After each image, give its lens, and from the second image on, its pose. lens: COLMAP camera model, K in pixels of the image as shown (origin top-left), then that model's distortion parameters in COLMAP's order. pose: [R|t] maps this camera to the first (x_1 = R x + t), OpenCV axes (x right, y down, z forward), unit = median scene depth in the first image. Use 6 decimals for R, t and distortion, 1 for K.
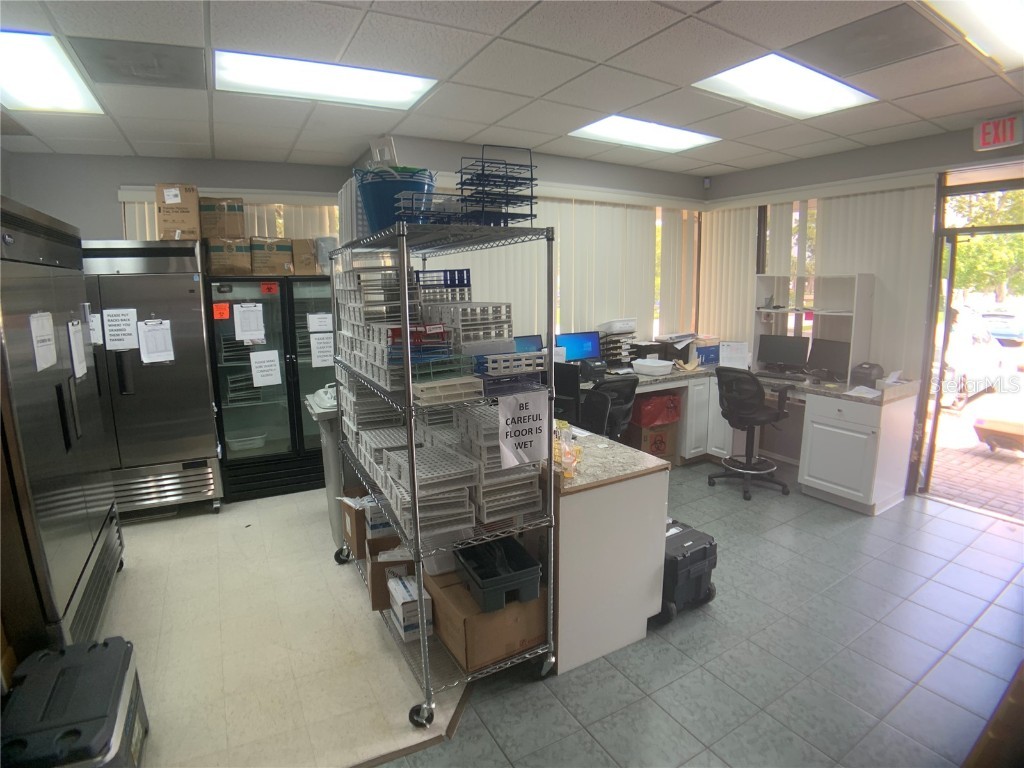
lens RADIAL K [[514.0, 0, 510.5], [0, 514.0, 368.6], [0, 0, 1]] dist [-0.102405, 0.000200]
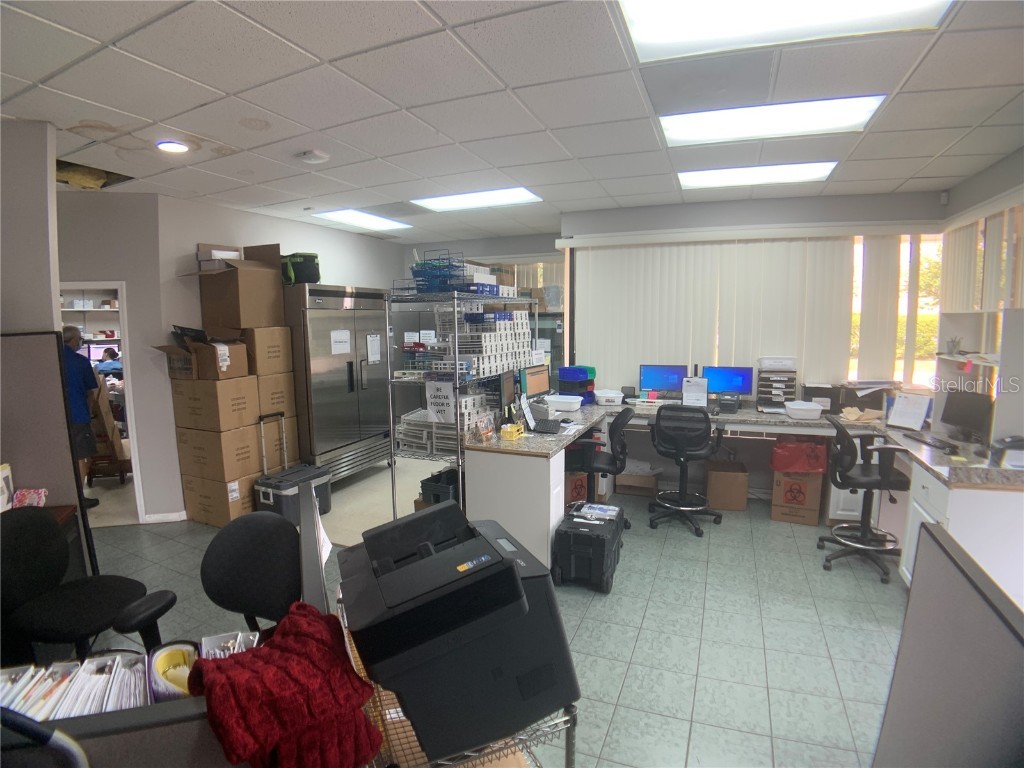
lens RADIAL K [[506.6, 0, 512.0], [0, 506.6, 384.0], [0, 0, 1]] dist [-0.133878, 0.022071]
pose [[0.615737, 0.099851, -0.781599, 0.651612], [-0.121740, 0.992083, 0.030835, -0.013431], [0.778490, 0.076166, 0.623018, 0.036601]]
